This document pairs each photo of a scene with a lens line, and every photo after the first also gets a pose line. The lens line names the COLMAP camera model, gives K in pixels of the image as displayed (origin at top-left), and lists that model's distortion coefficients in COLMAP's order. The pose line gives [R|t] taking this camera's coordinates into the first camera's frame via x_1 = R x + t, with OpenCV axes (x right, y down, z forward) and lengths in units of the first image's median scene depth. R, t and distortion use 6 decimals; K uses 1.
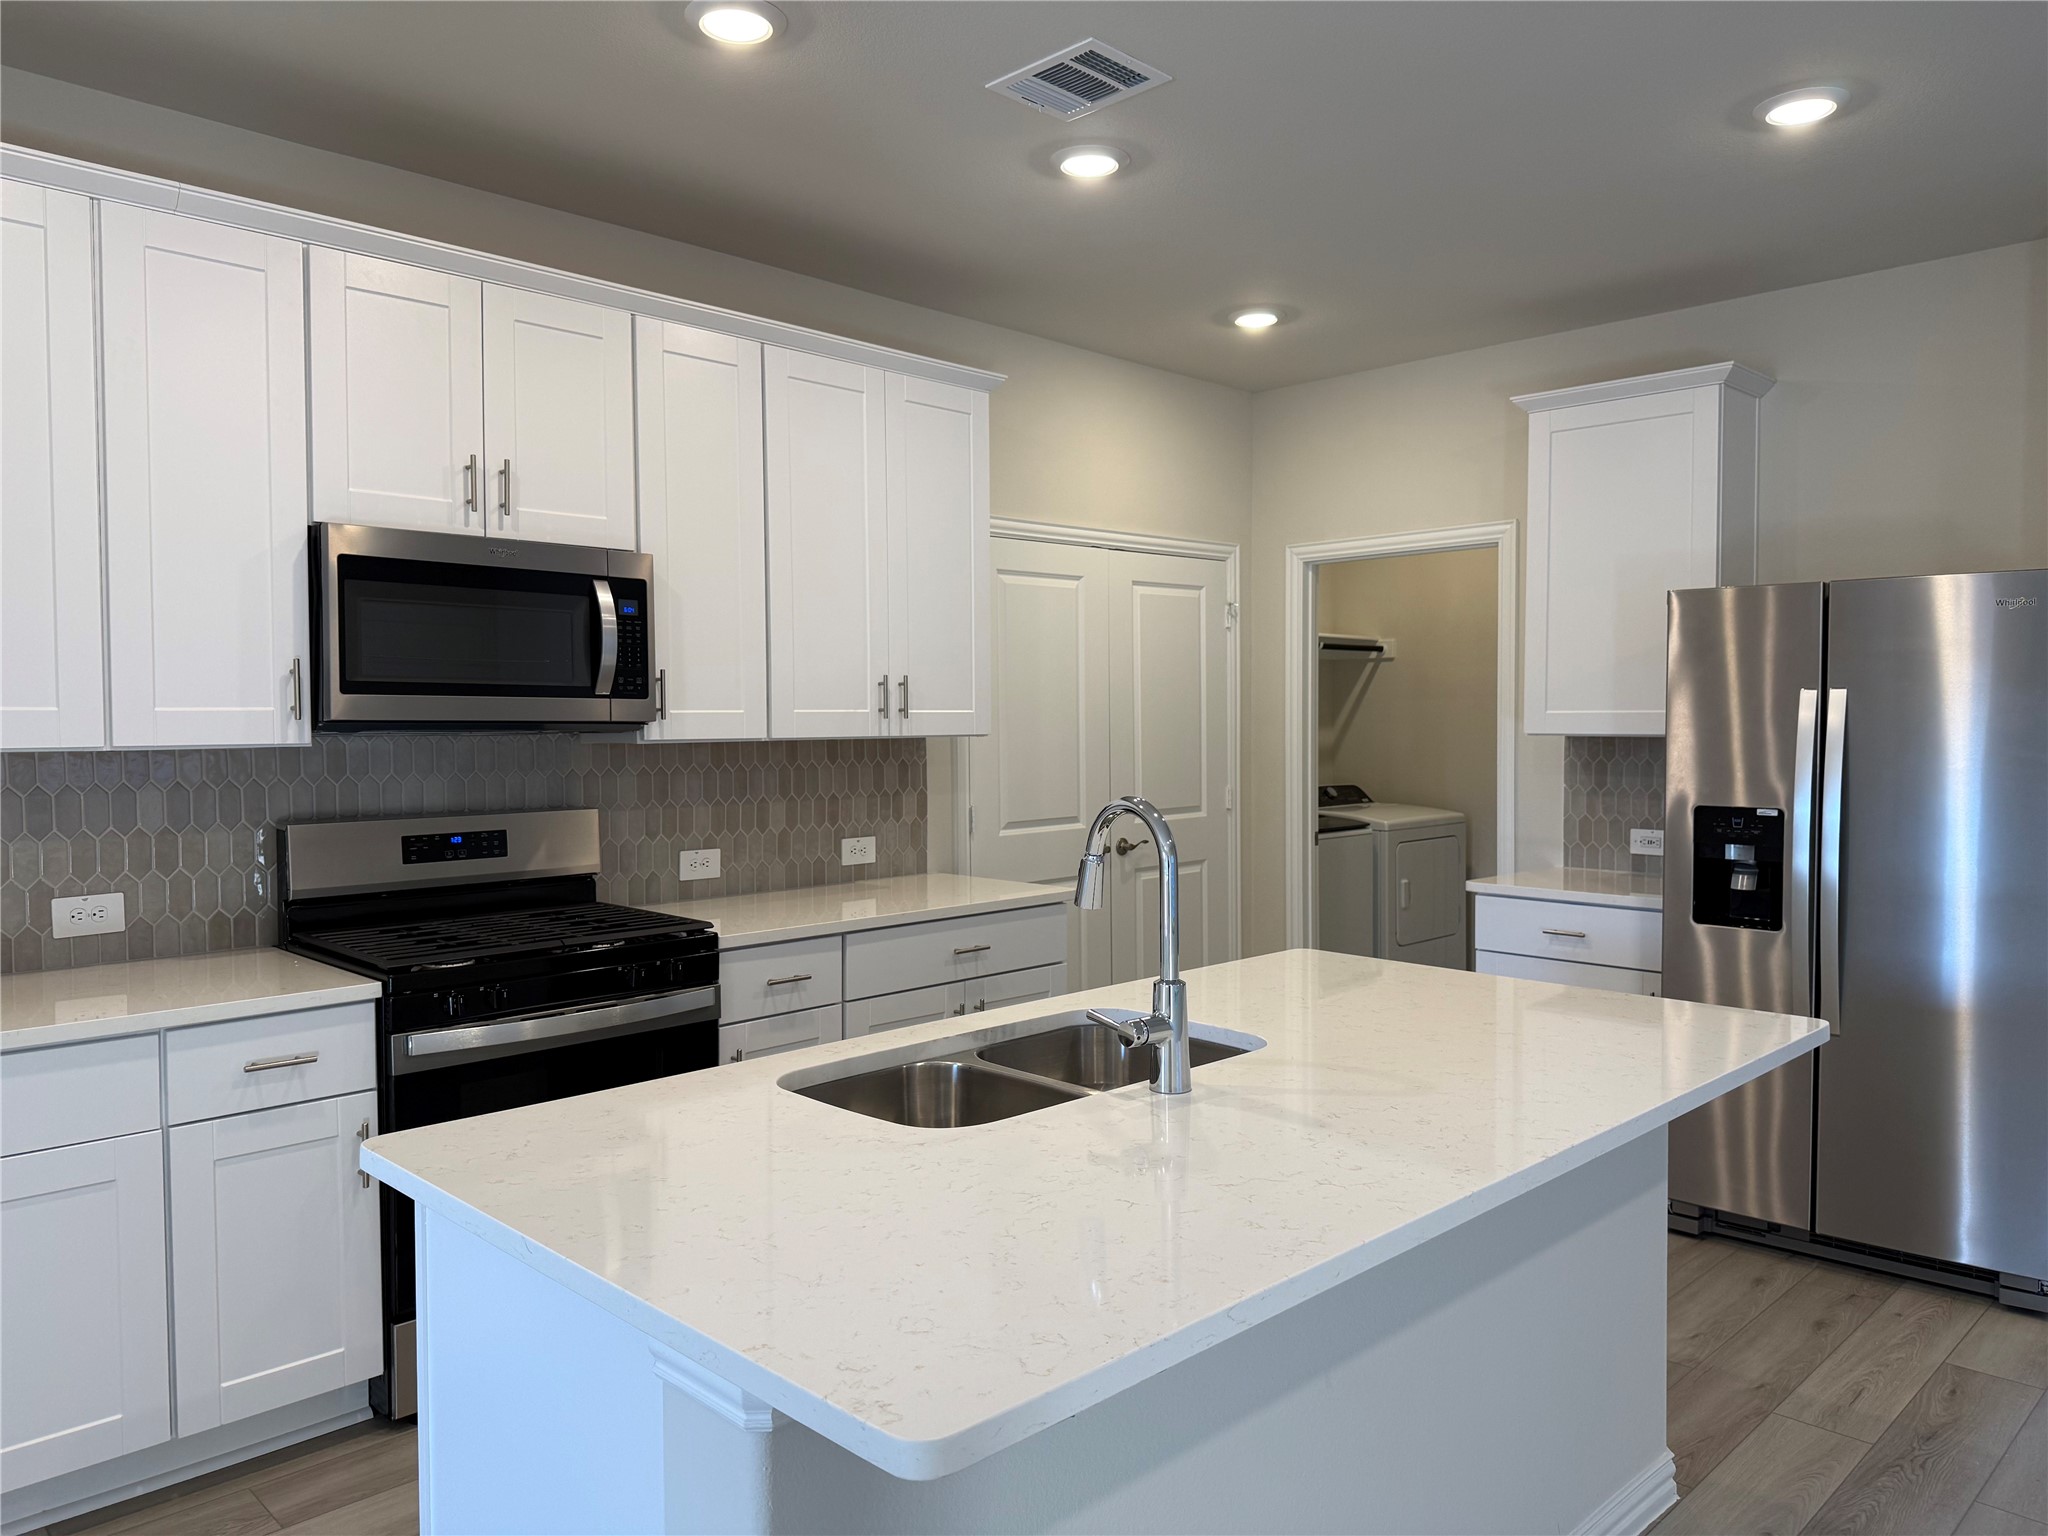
lens RADIAL K [[1458.1, 0, 1003.9], [0, 1458.1, 759.2], [0, 0, 1]] dist [0.136598, -0.181942]
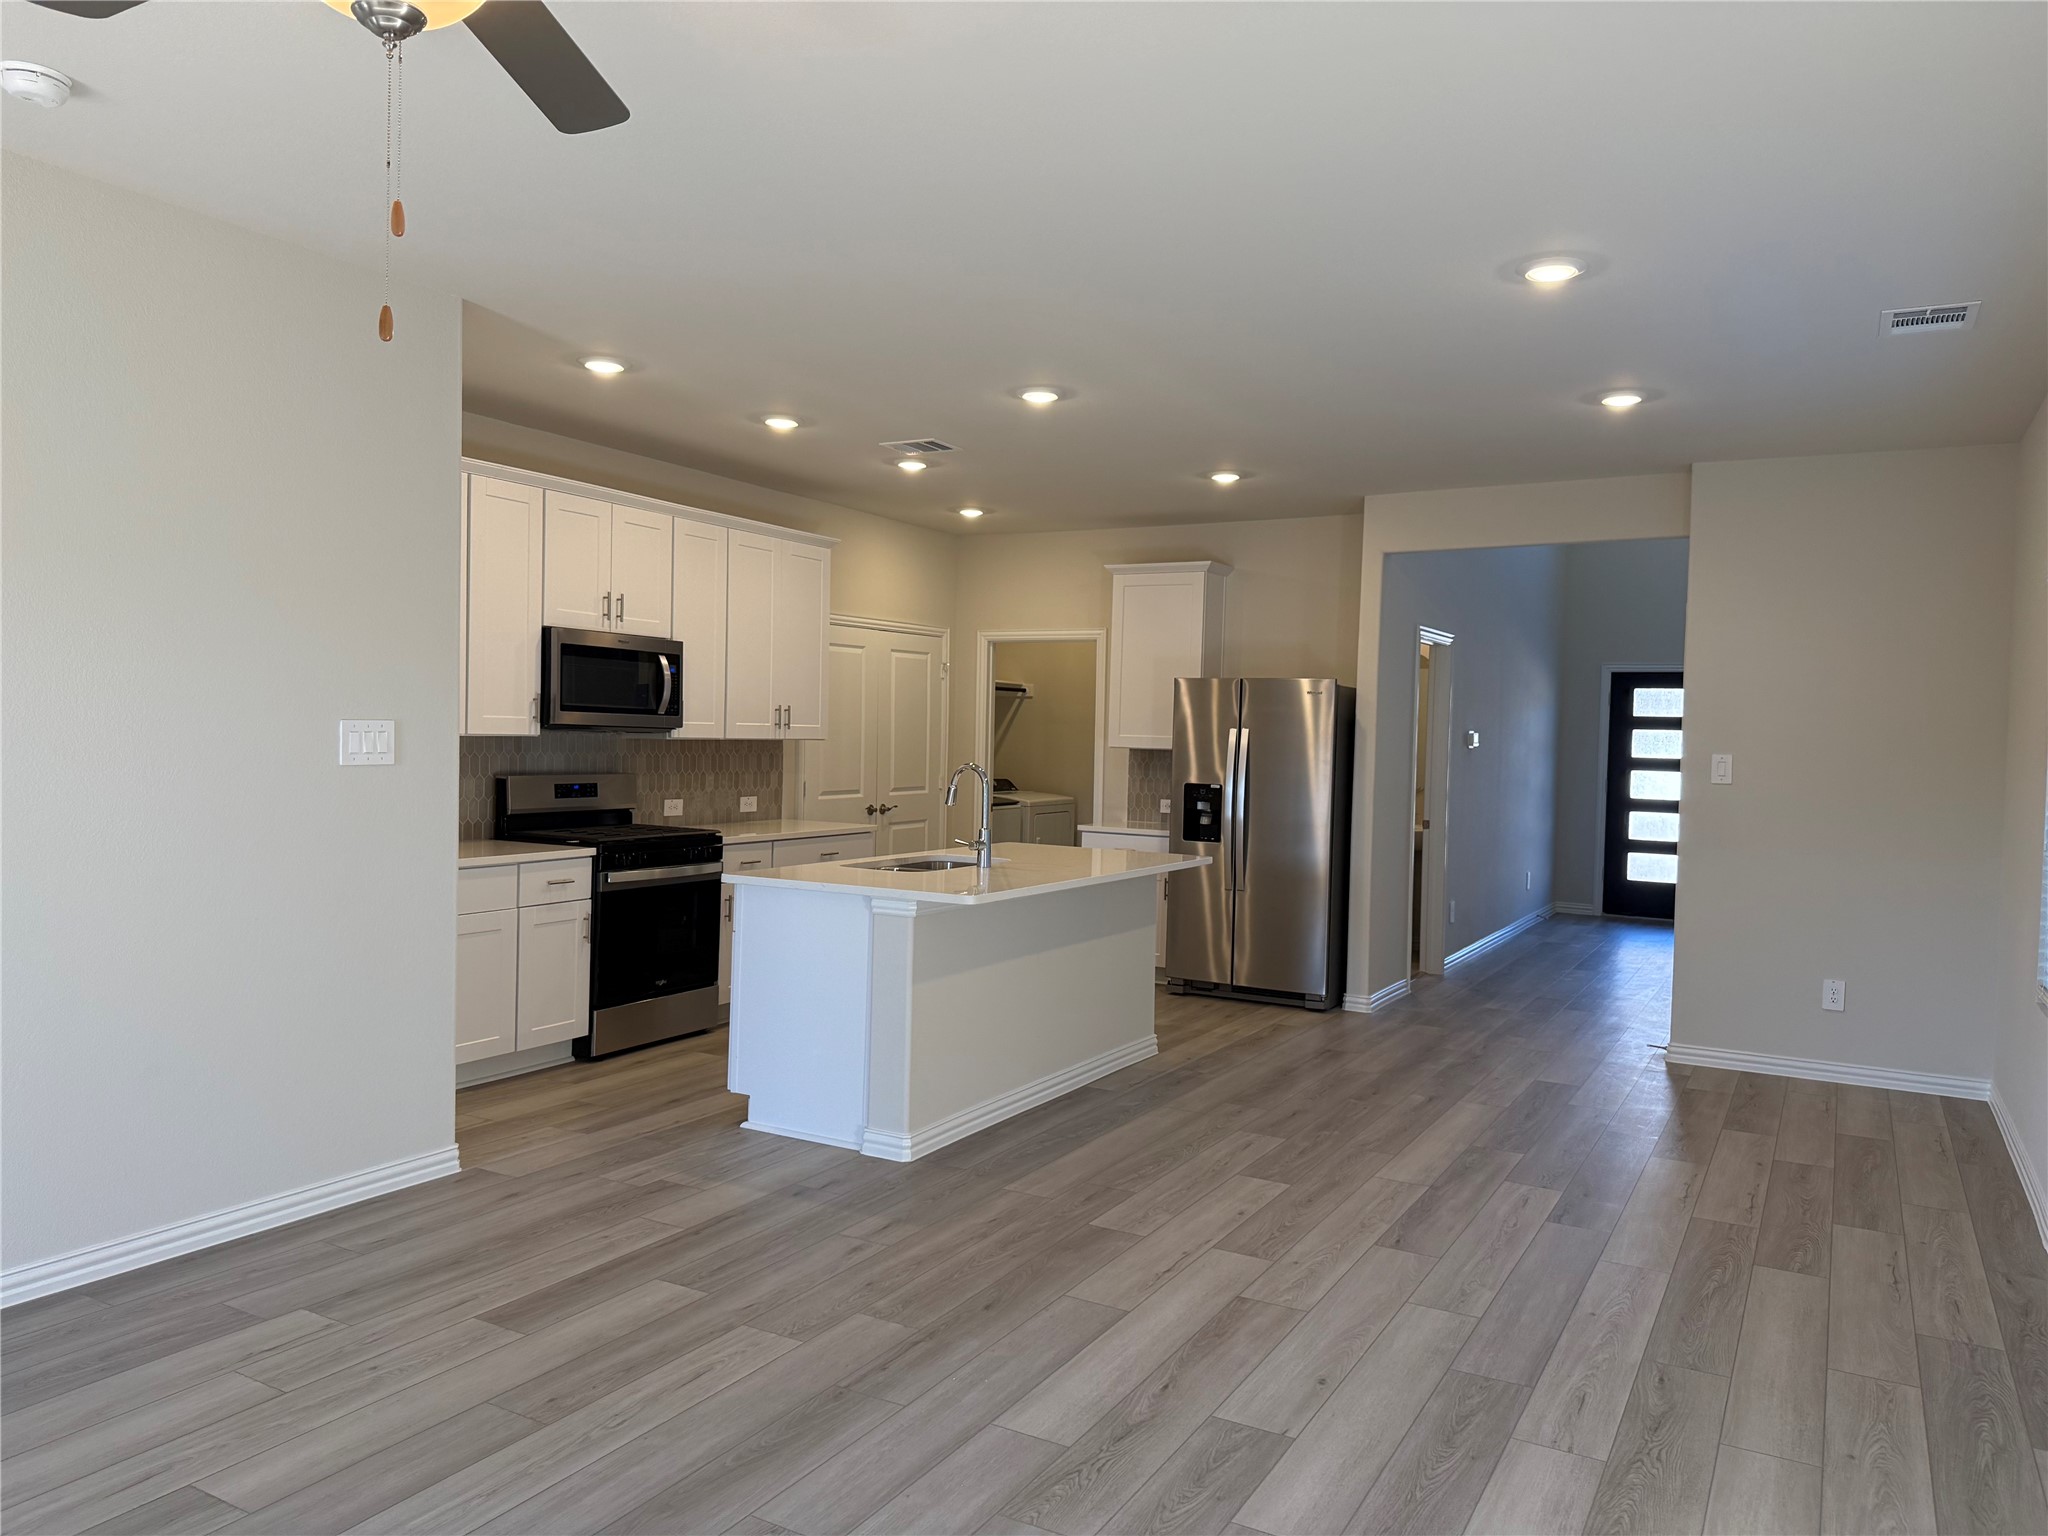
lens RADIAL K [[1423.3, 0, 1023.2], [0, 1423.3, 782.1], [0, 0, 1]] dist [0.084810, -0.124839]
pose [[0.962494, 0.017380, 0.270746, -0.280777], [-0.019729, 0.999788, 0.005956, 0.022664], [-0.270585, -0.011075, 0.962632, -0.829476]]
